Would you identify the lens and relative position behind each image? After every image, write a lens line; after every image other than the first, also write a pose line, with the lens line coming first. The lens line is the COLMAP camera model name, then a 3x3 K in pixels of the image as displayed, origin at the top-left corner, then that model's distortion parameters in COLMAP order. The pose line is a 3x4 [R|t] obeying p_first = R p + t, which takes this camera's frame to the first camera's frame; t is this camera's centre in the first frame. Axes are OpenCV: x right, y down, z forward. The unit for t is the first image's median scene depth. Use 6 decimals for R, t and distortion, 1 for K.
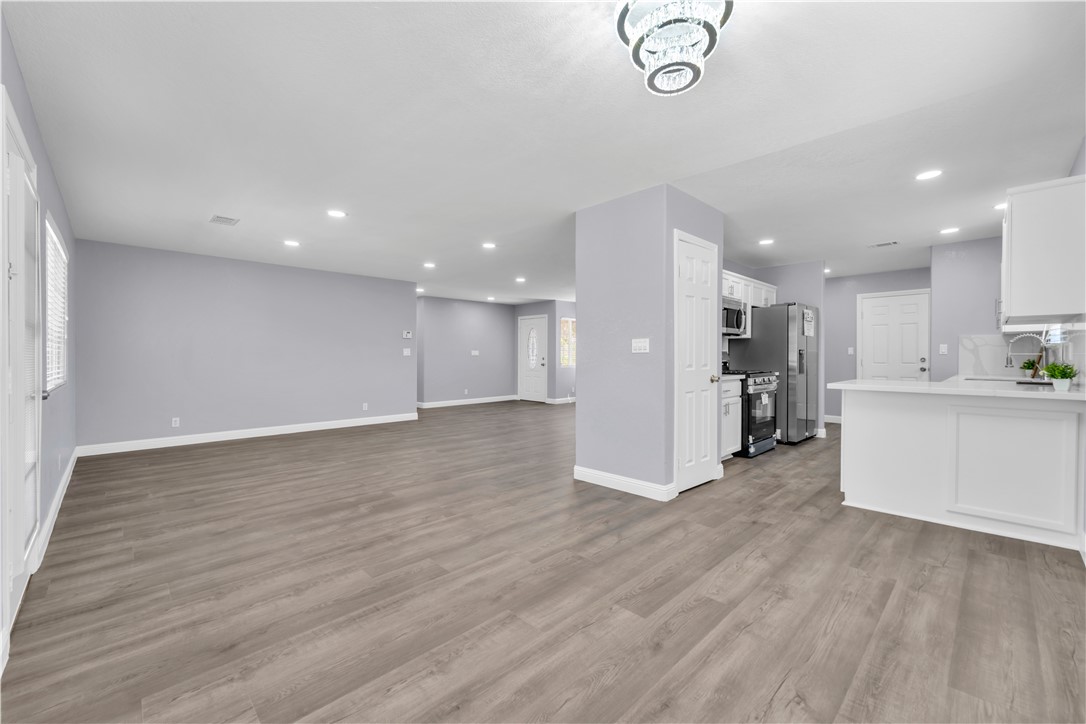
lens RADIAL K [[441.1, 0, 544.1], [0, 441.1, 358.2], [0, 0, 1]] dist [-0.001688, -0.000385]
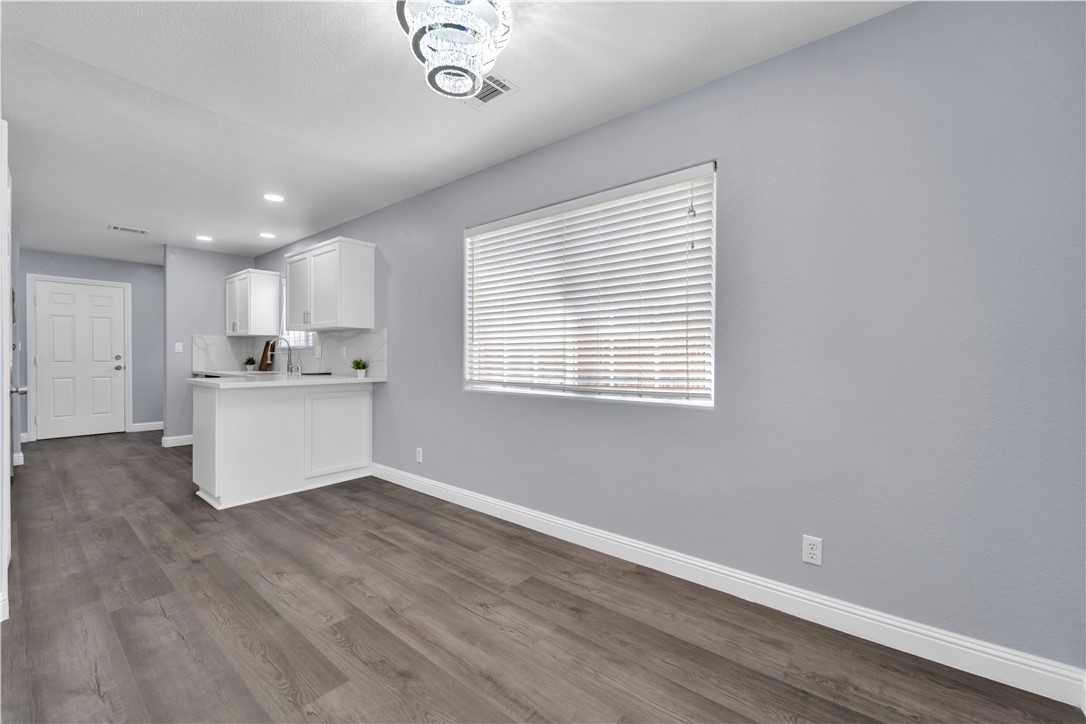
lens RADIAL K [[433.1, 0, 543.0], [0, 433.1, 362.0], [0, 0, 1]] dist [-0.001917, -0.000141]
pose [[-0.101057, -0.015037, 0.994767, -0.431779], [-0.000051, 0.999886, 0.015109, -0.003296], [-0.994881, 0.001476, -0.101046, 0.534197]]
